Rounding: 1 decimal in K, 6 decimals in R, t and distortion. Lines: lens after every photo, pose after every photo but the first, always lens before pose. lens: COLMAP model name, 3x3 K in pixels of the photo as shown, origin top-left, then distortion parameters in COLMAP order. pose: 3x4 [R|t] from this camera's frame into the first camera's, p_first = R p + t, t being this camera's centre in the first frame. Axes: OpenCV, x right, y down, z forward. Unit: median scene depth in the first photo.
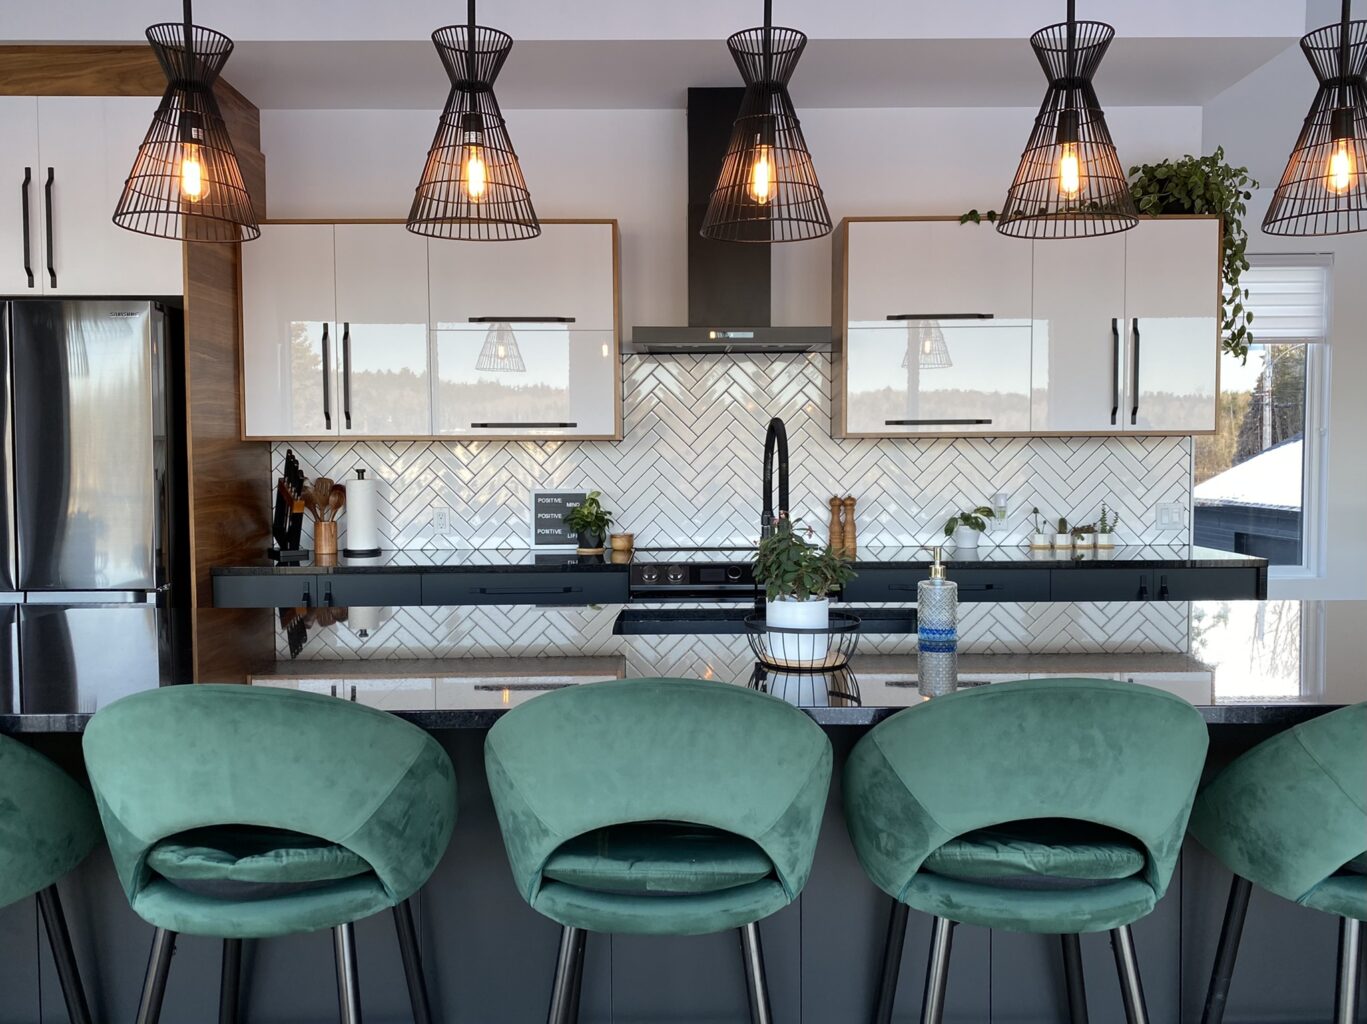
lens RADIAL K [[1123.9, 0, 683.3], [0, 1123.9, 522.7], [0, 0, 1]] dist [0.000557, 0.011342]
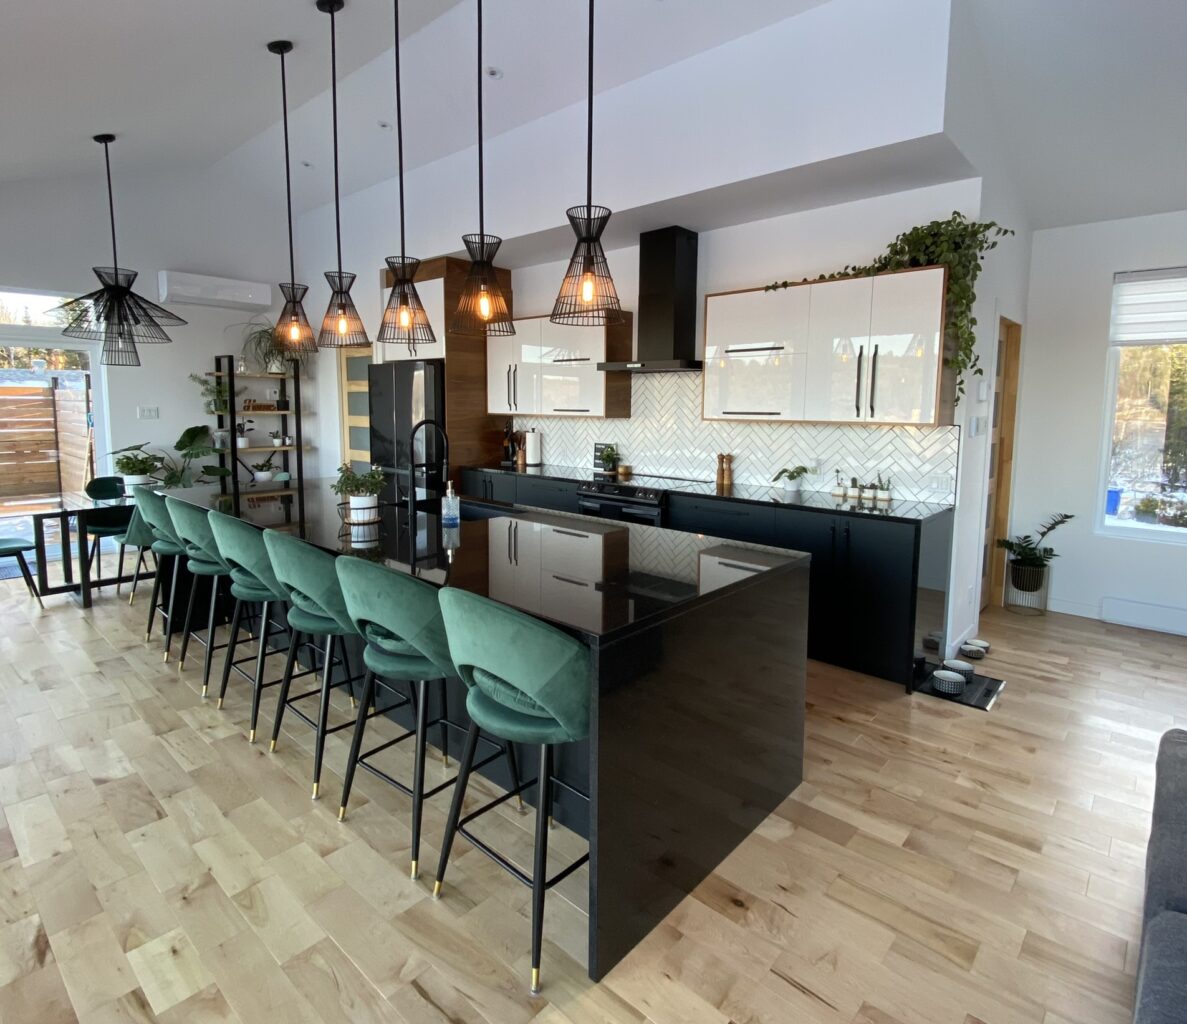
lens RADIAL K [[644.8, 0, 597.9], [0, 644.8, 471.3], [0, 0, 1]] dist [0.034175, -0.032899]
pose [[0.743278, 0.082101, -0.663926, 0.700117], [-0.055201, 0.996583, 0.061438, -0.049785], [0.666702, -0.009016, 0.745270, 0.136364]]
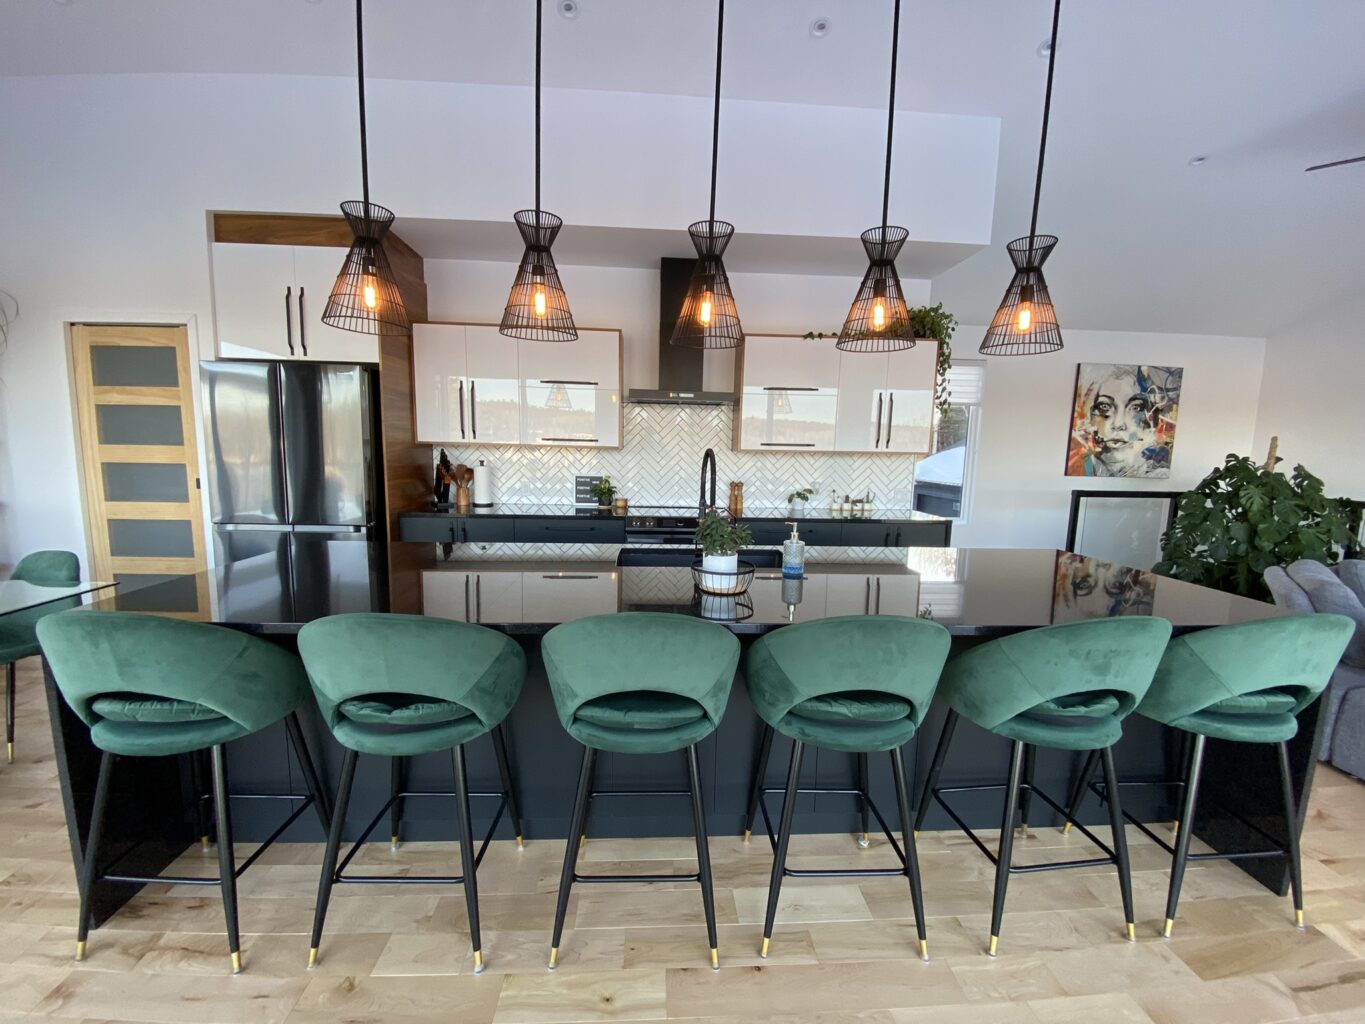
lens RADIAL K [[546.3, 0, 679.8], [0, 546.3, 524.3], [0, 0, 1]] dist [0.003853, -0.003626]
pose [[0.998231, 0.020873, 0.055668, -0.006169], [-0.025264, 0.996525, 0.079370, -0.023192], [-0.053818, -0.080636, 0.995290, 0.071081]]
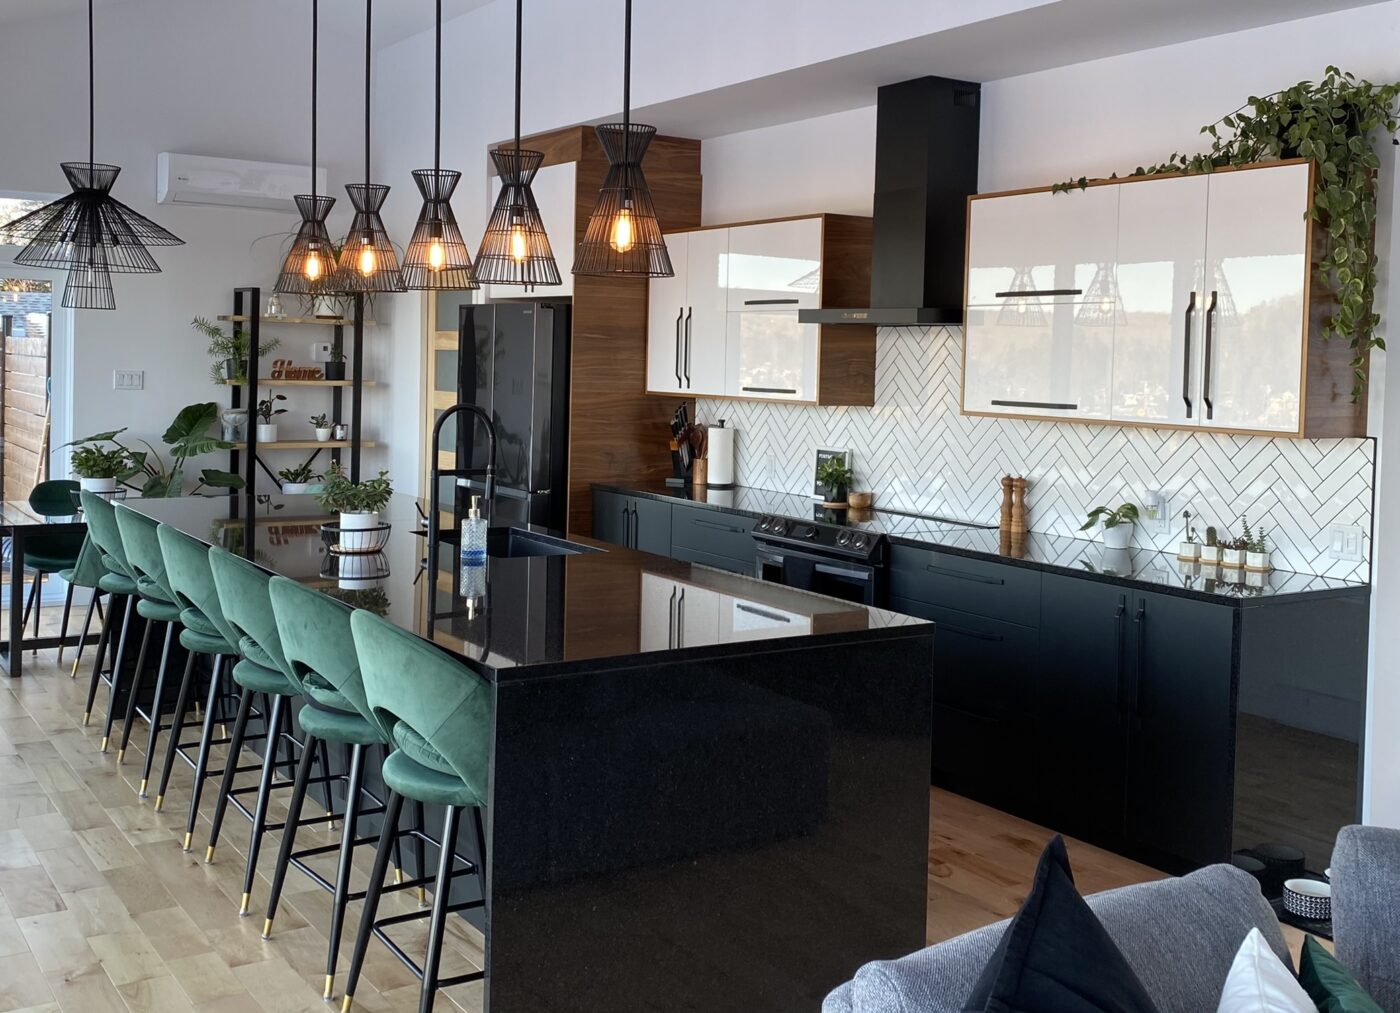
lens RADIAL K [[1452.8, 0, 684.5], [0, 1452.8, 411.4], [0, 0, 1]] dist [0.052135, 0.000000]
pose [[0.541623, 0.051387, -0.839049, 1.090197], [-0.079576, 0.996782, 0.009679, -0.072623], [0.836846, 0.061525, 0.543970, 0.094987]]
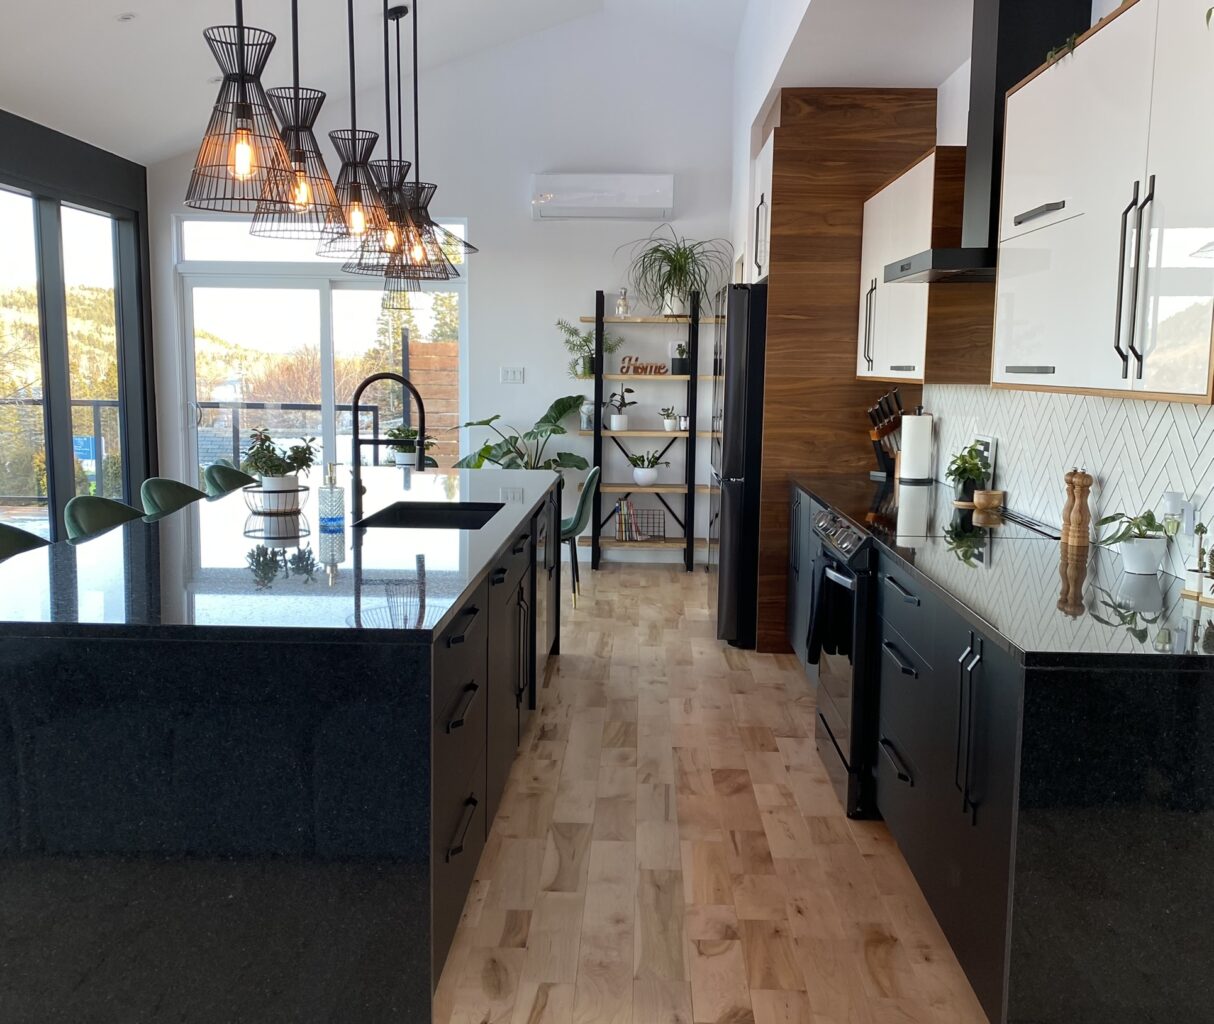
lens RADIAL K [[1227.1, 0, 595.4], [0, 1227.1, 543.2], [0, 0, 1]] dist [0.037082, 0.000000]
pose [[-0.045757, 0.148859, -0.987799, 0.996801], [-0.072445, 0.985737, 0.151904, -0.079838], [0.996322, 0.078512, -0.034321, 0.770017]]
